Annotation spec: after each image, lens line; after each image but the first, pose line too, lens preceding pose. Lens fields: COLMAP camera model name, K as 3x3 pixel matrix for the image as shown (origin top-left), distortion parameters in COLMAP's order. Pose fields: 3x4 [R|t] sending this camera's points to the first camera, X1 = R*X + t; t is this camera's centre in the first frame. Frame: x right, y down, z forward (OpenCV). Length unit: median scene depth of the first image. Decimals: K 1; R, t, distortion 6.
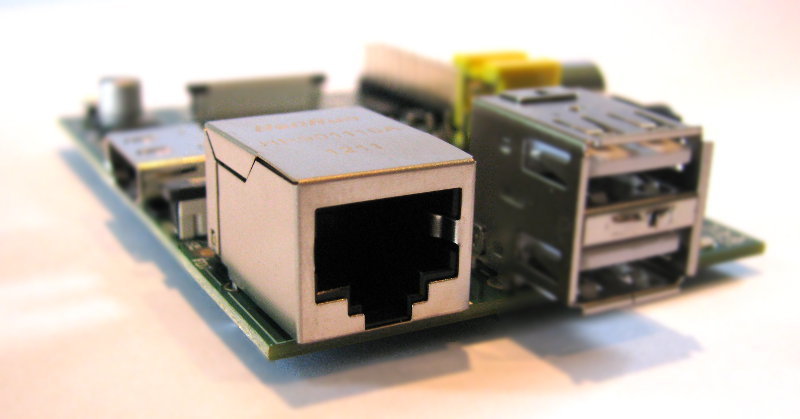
lens RADIAL K [[1008.2, 0, 403.1], [0, 1008.2, 207.8], [0, 0, 1]] dist [-0.083860, 0.000000]
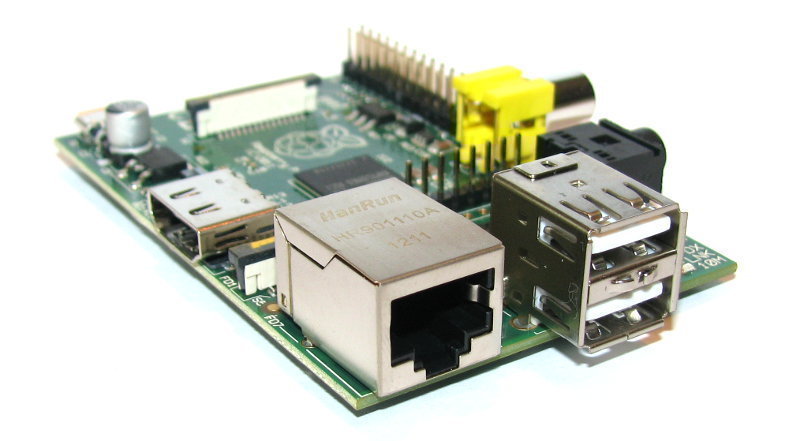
lens RADIAL K [[1368.7, 0, 397.7], [0, 1368.7, 222.0], [0, 0, 1]] dist [-0.009196, 0.000000]
pose [[0.996374, -0.058233, 0.062038, -0.167864], [0.049519, 0.989777, 0.133752, -0.312335], [-0.069193, -0.130195, 0.989071, -0.706178]]
